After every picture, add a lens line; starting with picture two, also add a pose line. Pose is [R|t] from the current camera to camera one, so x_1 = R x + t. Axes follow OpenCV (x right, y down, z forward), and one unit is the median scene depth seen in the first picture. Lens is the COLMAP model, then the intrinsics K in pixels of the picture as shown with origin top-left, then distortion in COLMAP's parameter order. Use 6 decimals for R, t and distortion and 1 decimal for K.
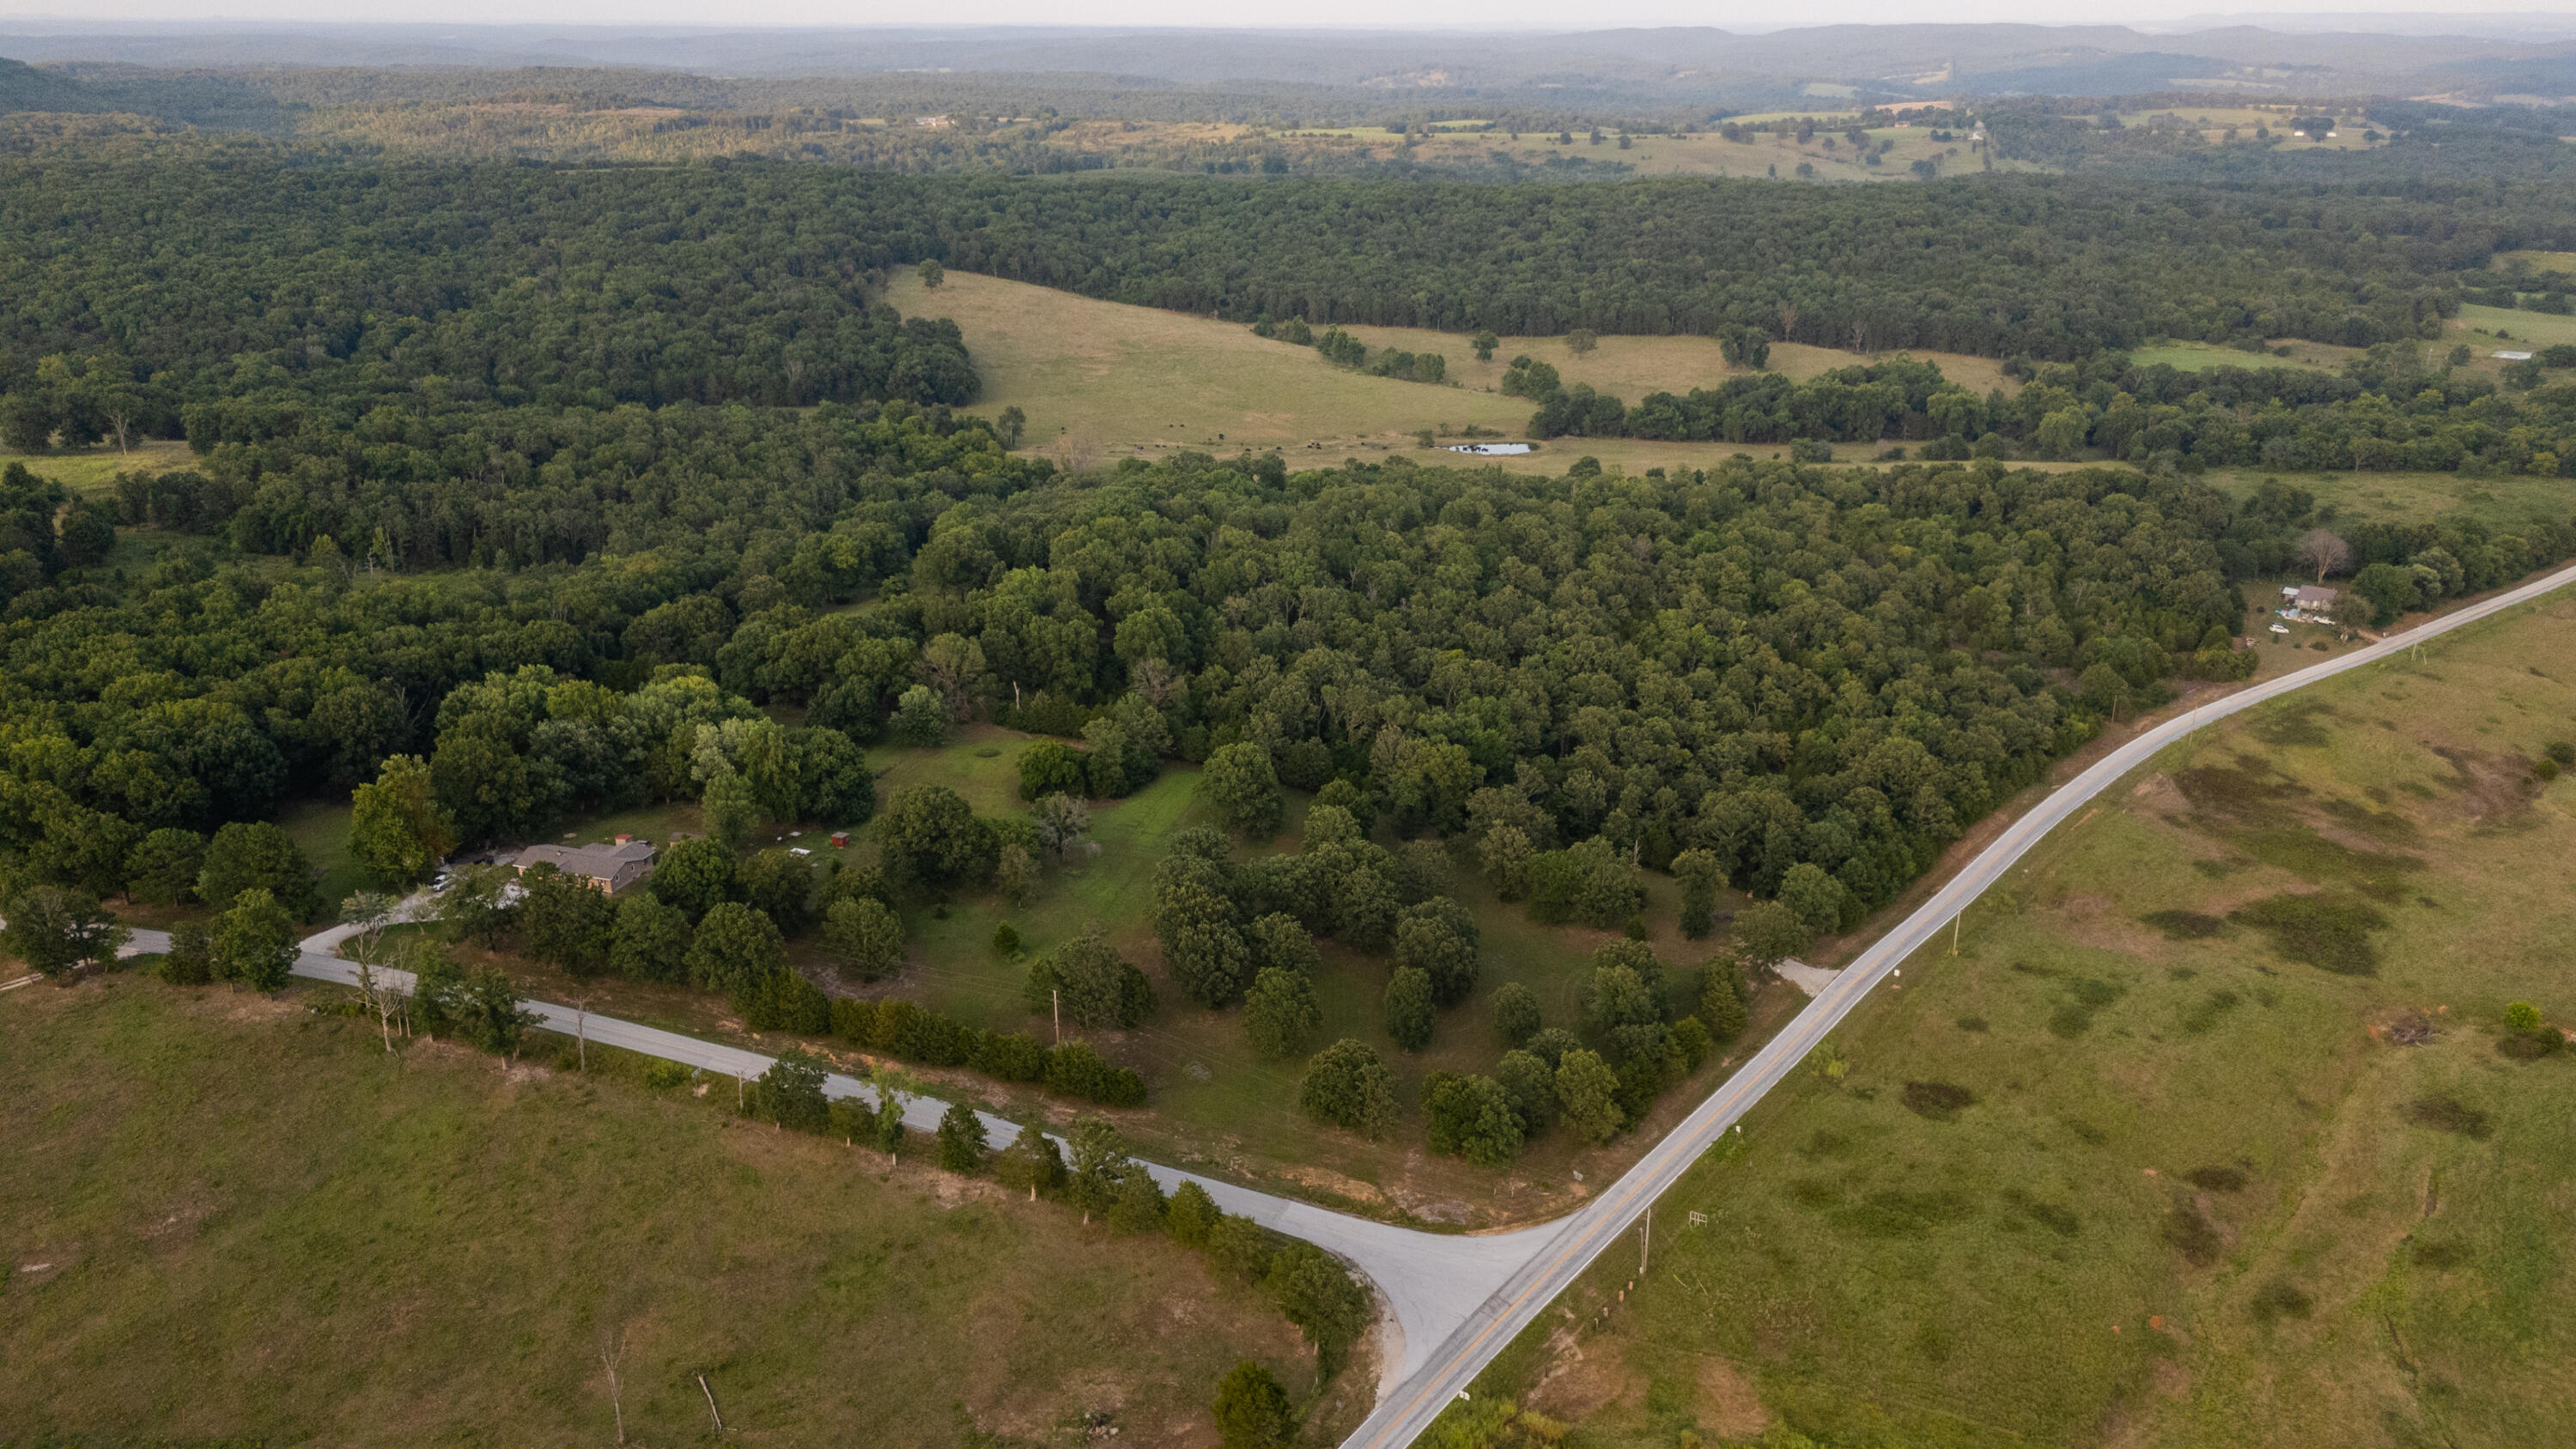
lens RADIAL K [[1898.9, 0, 1285.6], [0, 1898.9, 721.4], [0, 0, 1]] dist [0.059029, -0.053487]
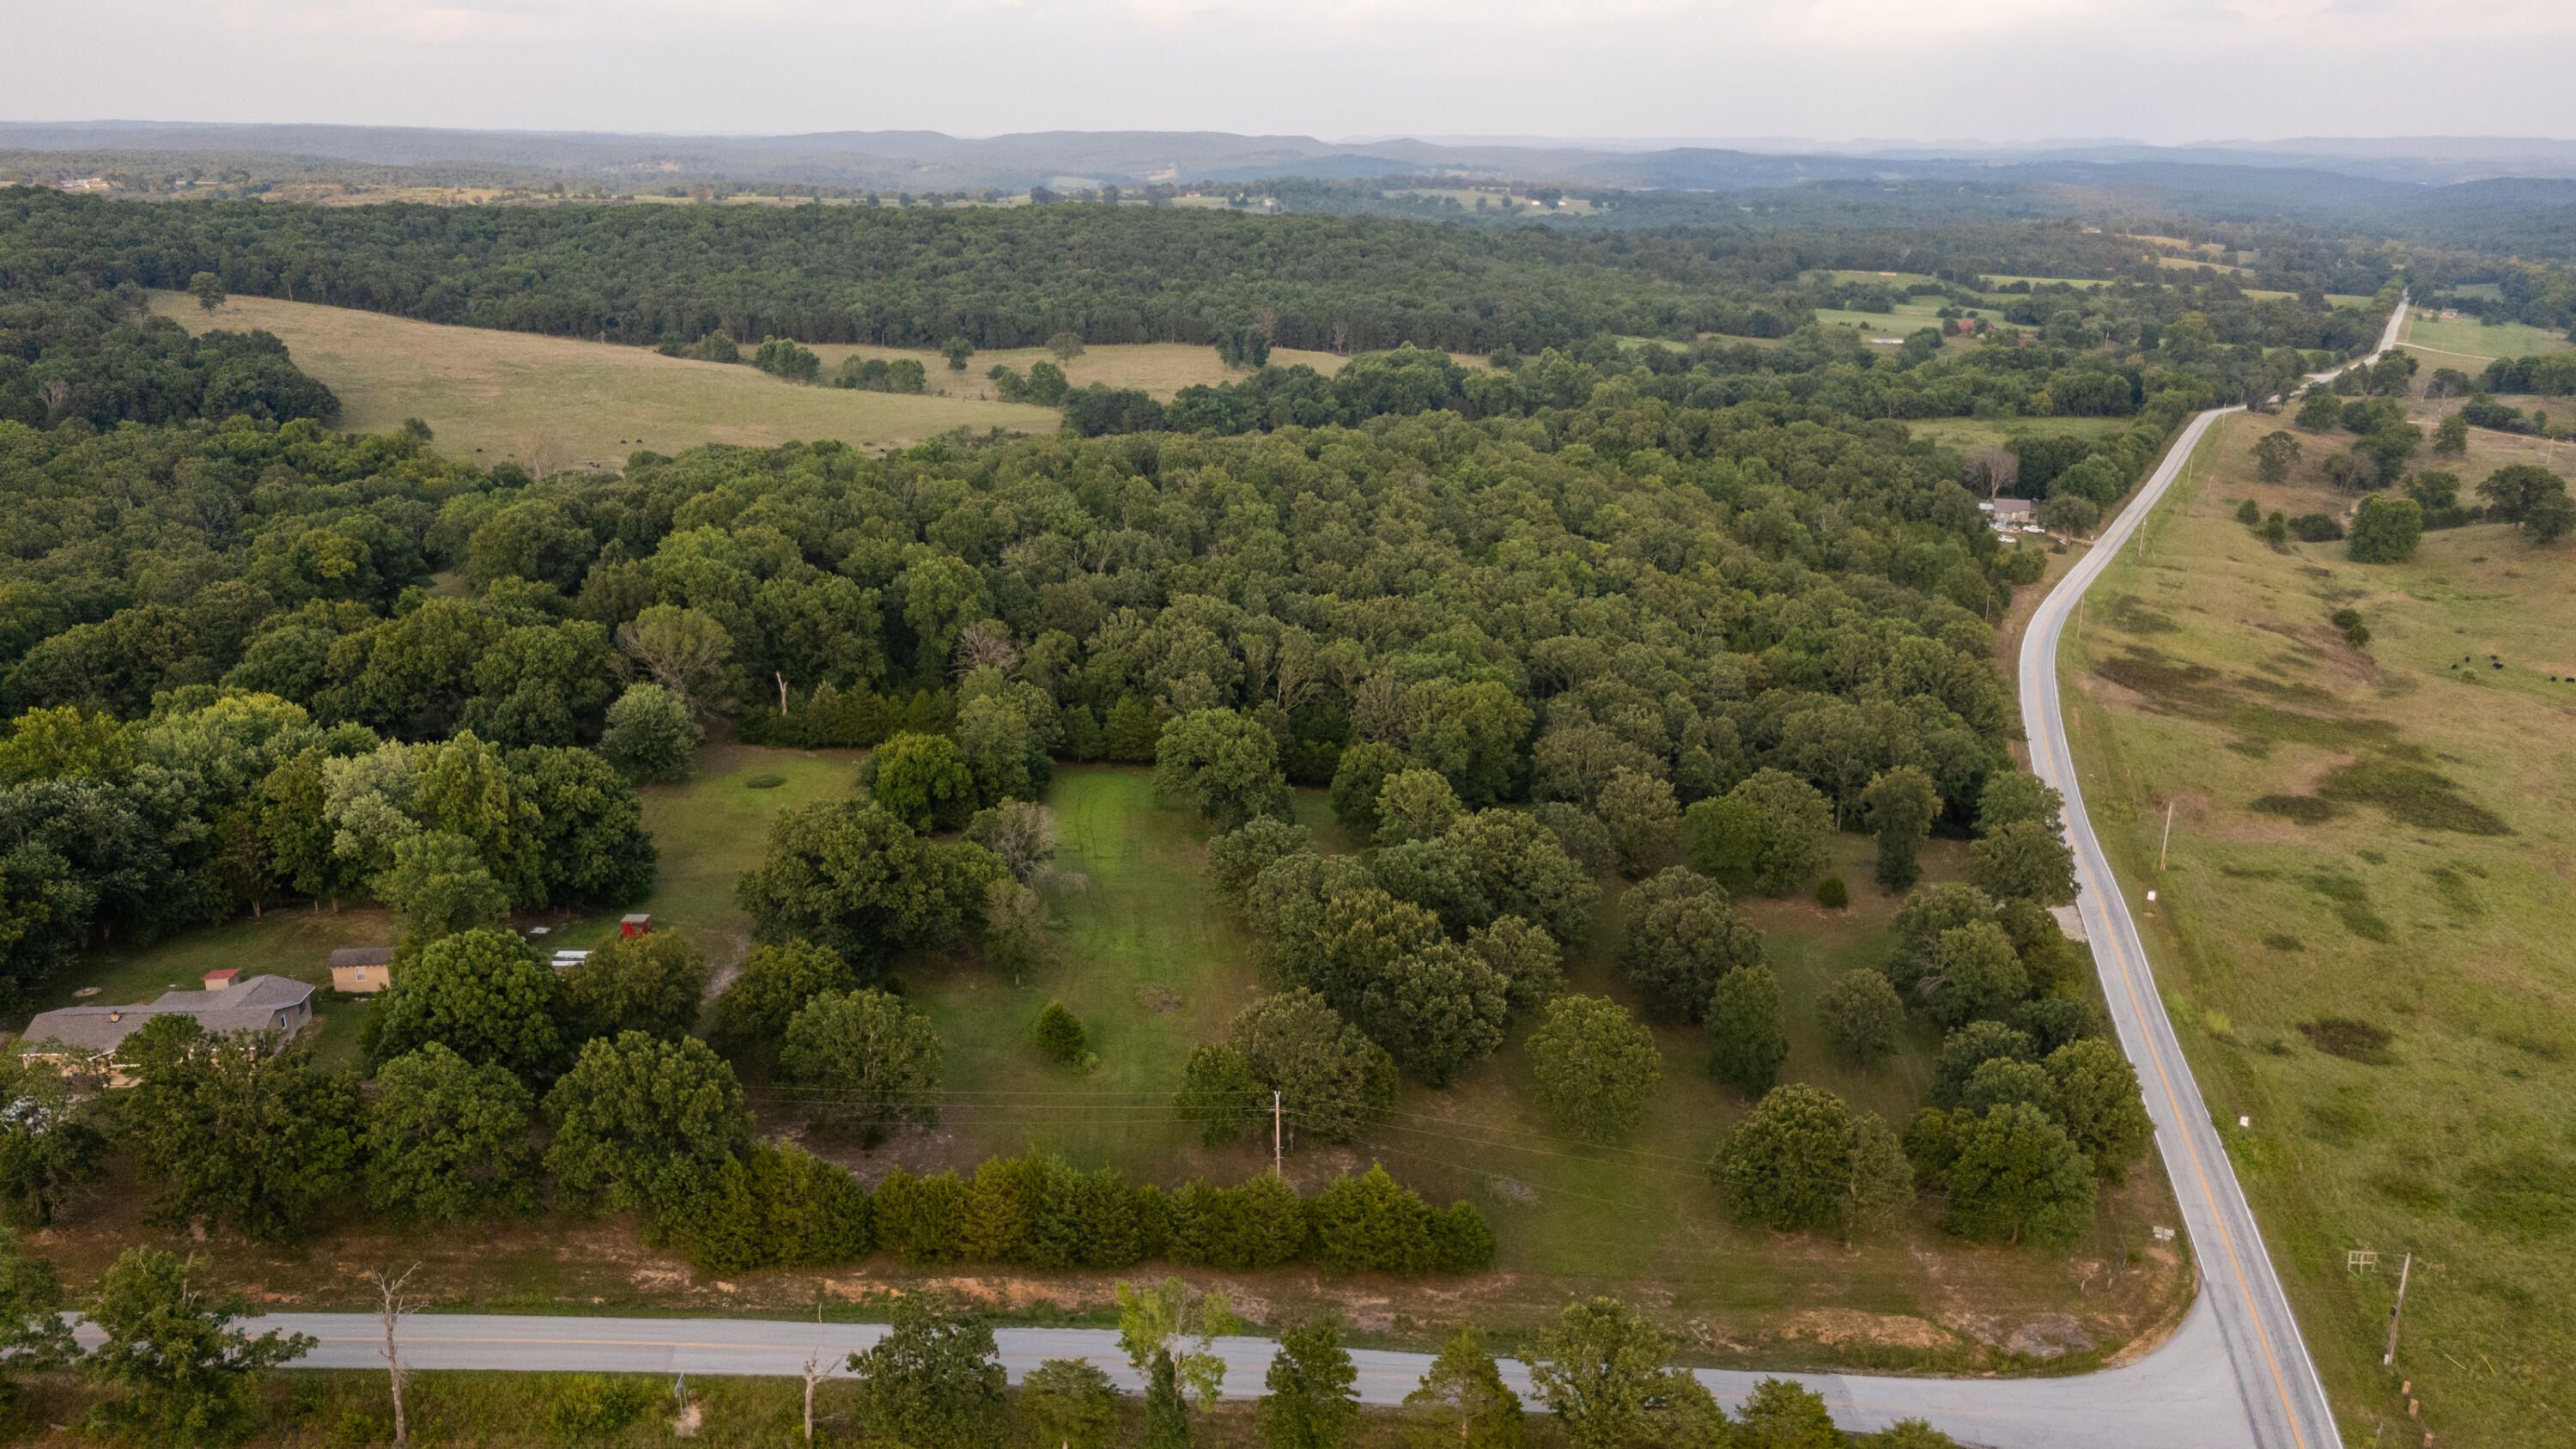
lens RADIAL K [[1898.9, 0, 1287.9], [0, 1898.9, 721.4], [0, 0, 1]] dist [0.059029, -0.053487]
pose [[0.923688, -0.100504, 0.369728, -0.257481], [0.120449, 0.992229, -0.031195, 0.042227], [-0.363720, 0.073348, 0.928616, 0.387969]]
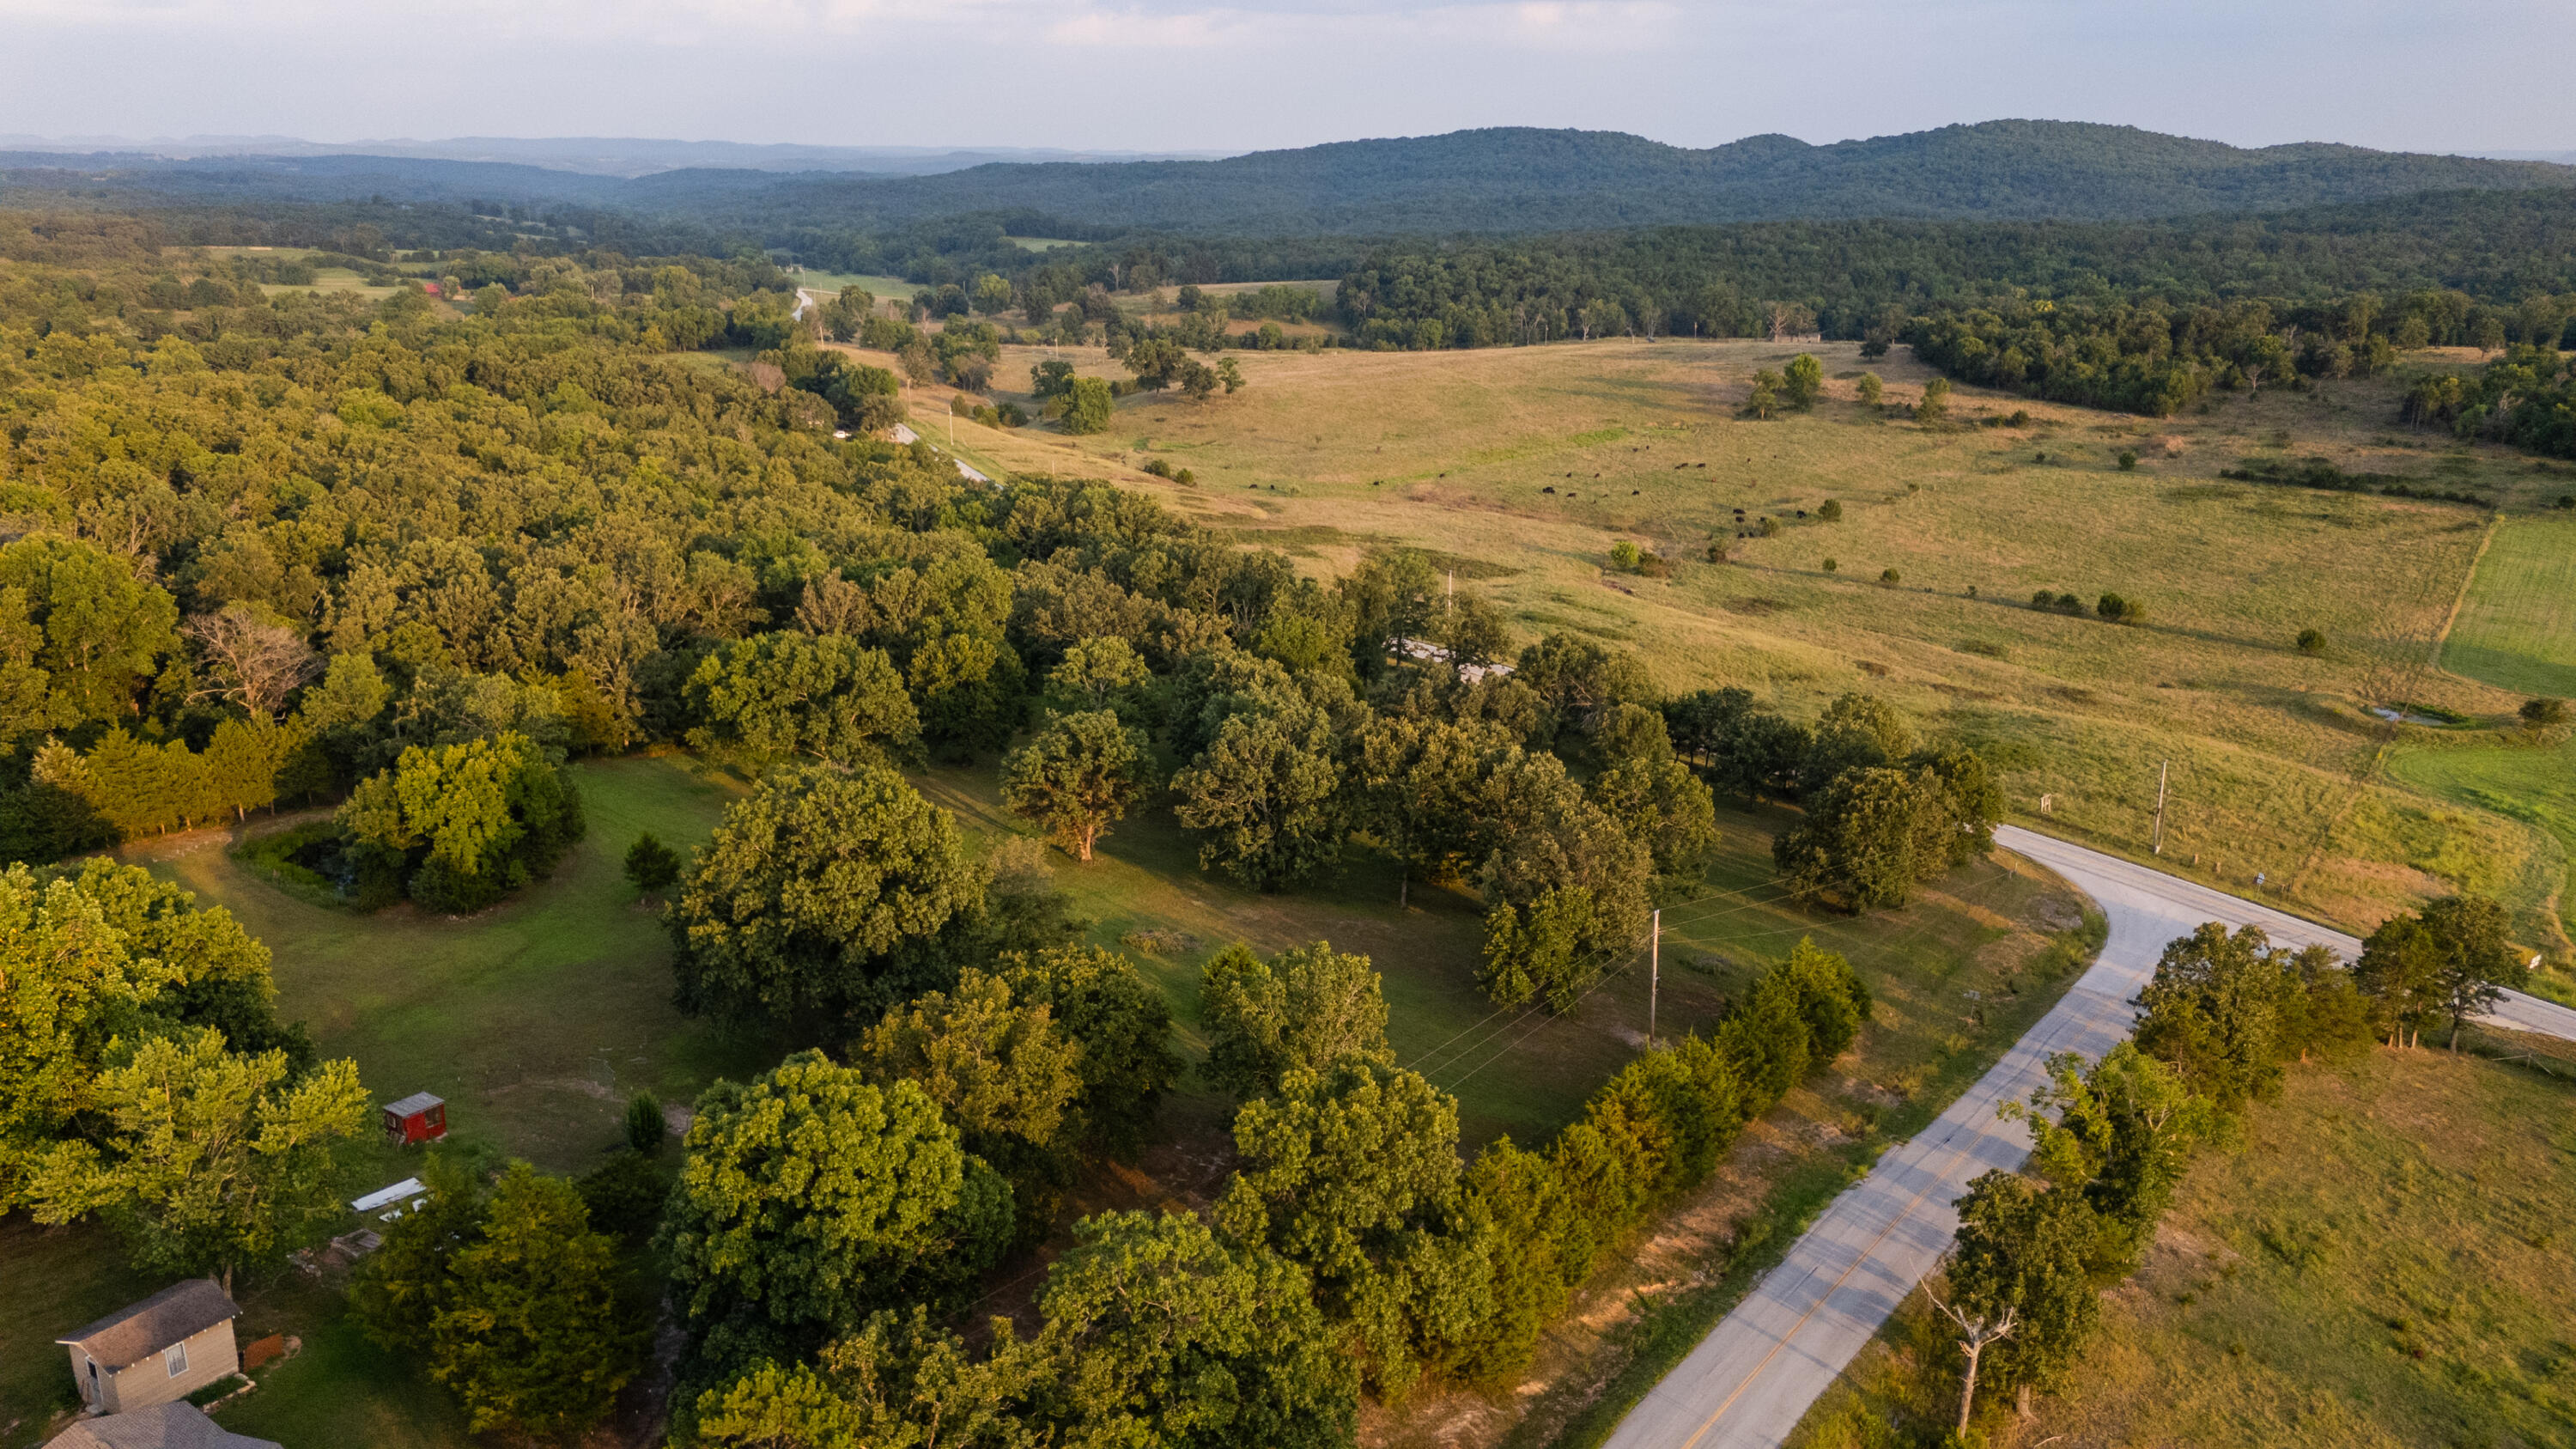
lens RADIAL K [[1898.9, 0, 1281.5], [0, 1898.9, 731.6], [0, 0, 1]] dist [0.059029, -0.053487]
pose [[0.308535, -0.268970, 0.912393, -0.456944], [0.321283, 0.932287, 0.166189, -0.003568], [-0.895312, 0.241862, 0.374058, 0.737077]]
